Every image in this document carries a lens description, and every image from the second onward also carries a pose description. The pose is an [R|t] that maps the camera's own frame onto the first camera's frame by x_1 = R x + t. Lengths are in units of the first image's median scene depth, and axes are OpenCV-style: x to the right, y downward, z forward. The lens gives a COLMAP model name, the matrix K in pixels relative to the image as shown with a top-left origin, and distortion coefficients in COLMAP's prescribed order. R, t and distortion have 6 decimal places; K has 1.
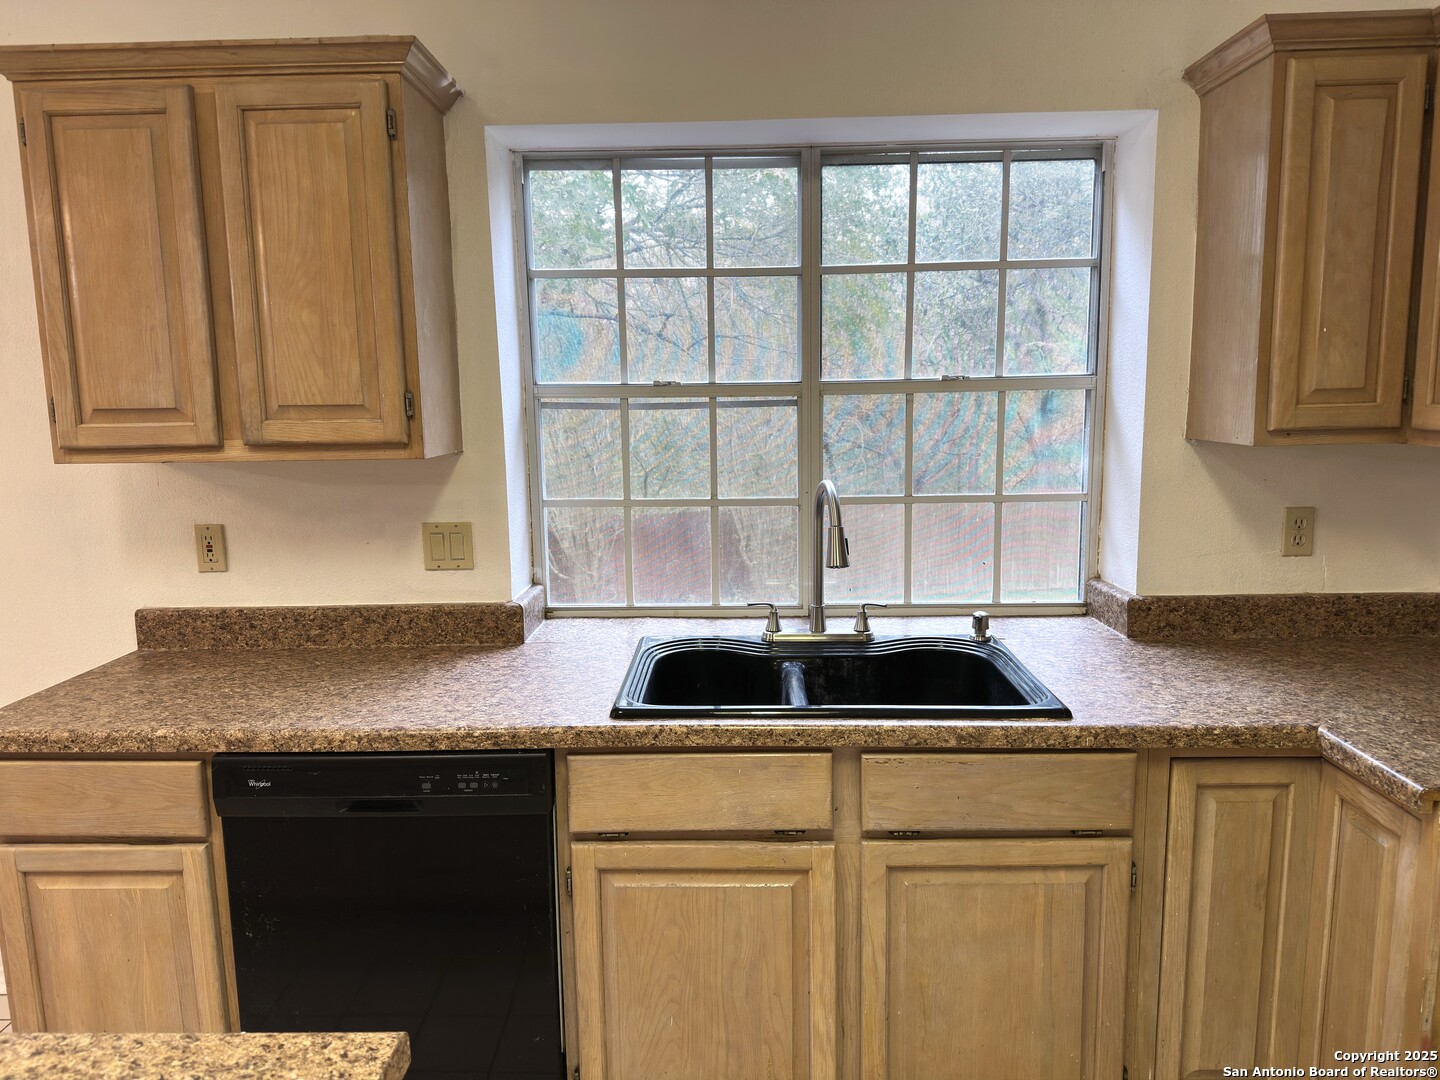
lens RADIAL K [[1009.4, 0, 719.0], [0, 1009.4, 530.6], [0, 0, 1]] dist [0.083935, -0.116754]
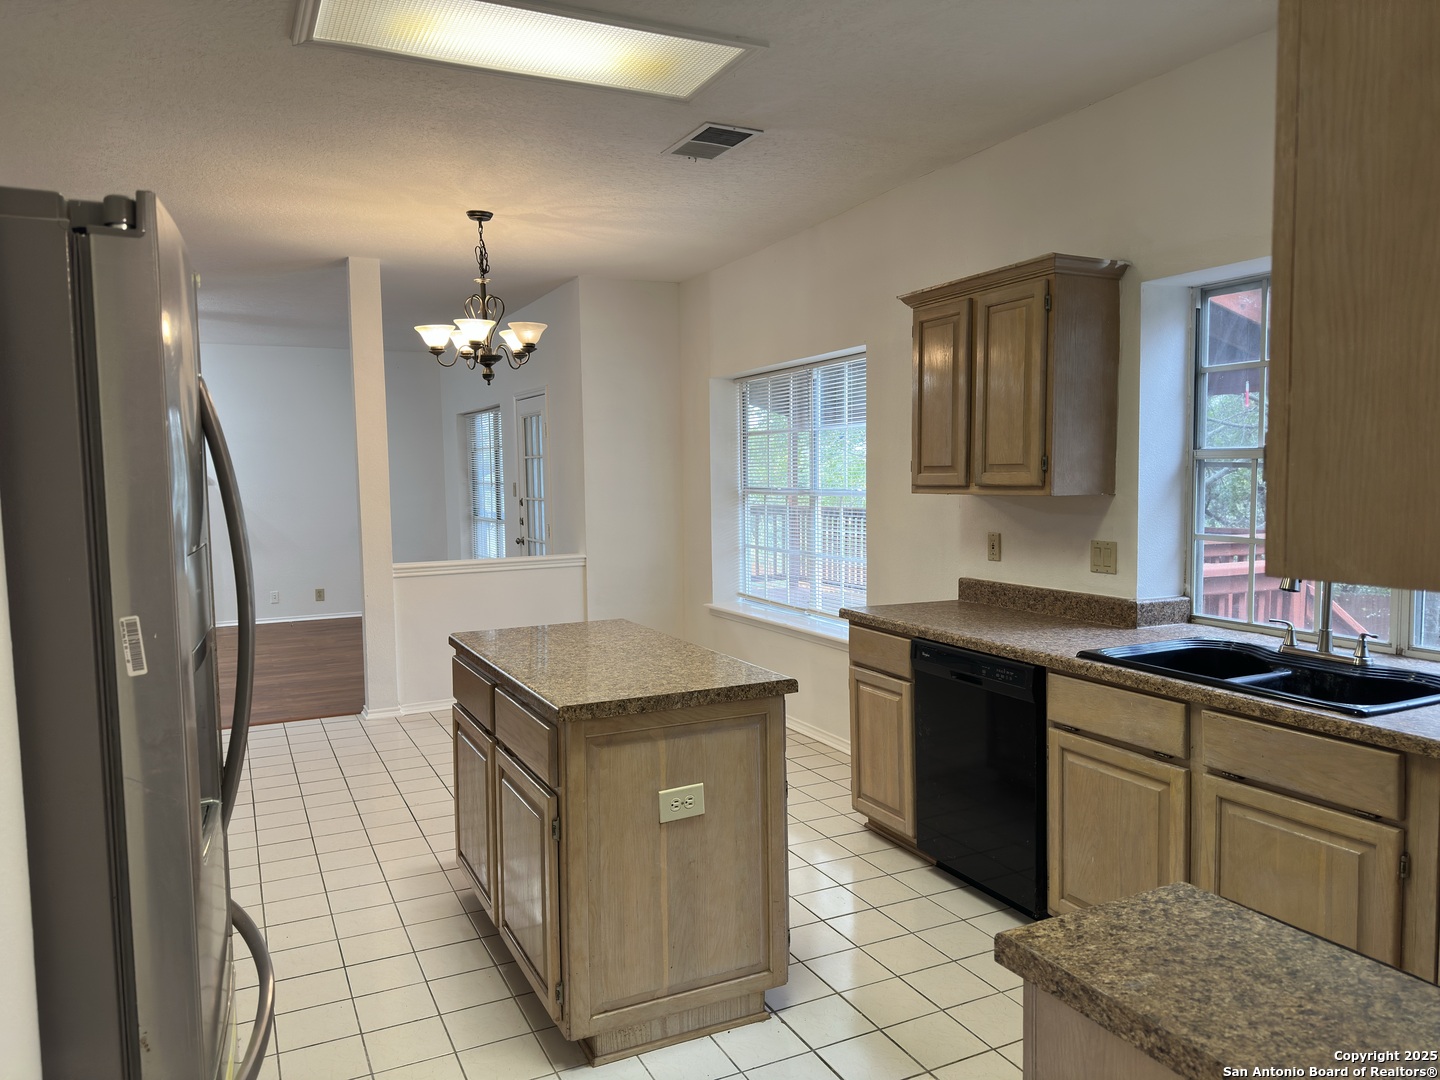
lens RADIAL K [[1009.4, 0, 719.0], [0, 1009.4, 530.6], [0, 0, 1]] dist [0.083935, -0.116754]
pose [[0.460882, 0.061980, -0.885294, 1.038922], [-0.116607, 0.993139, 0.008825, 0.037589], [0.879767, 0.099164, 0.464947, -0.271526]]
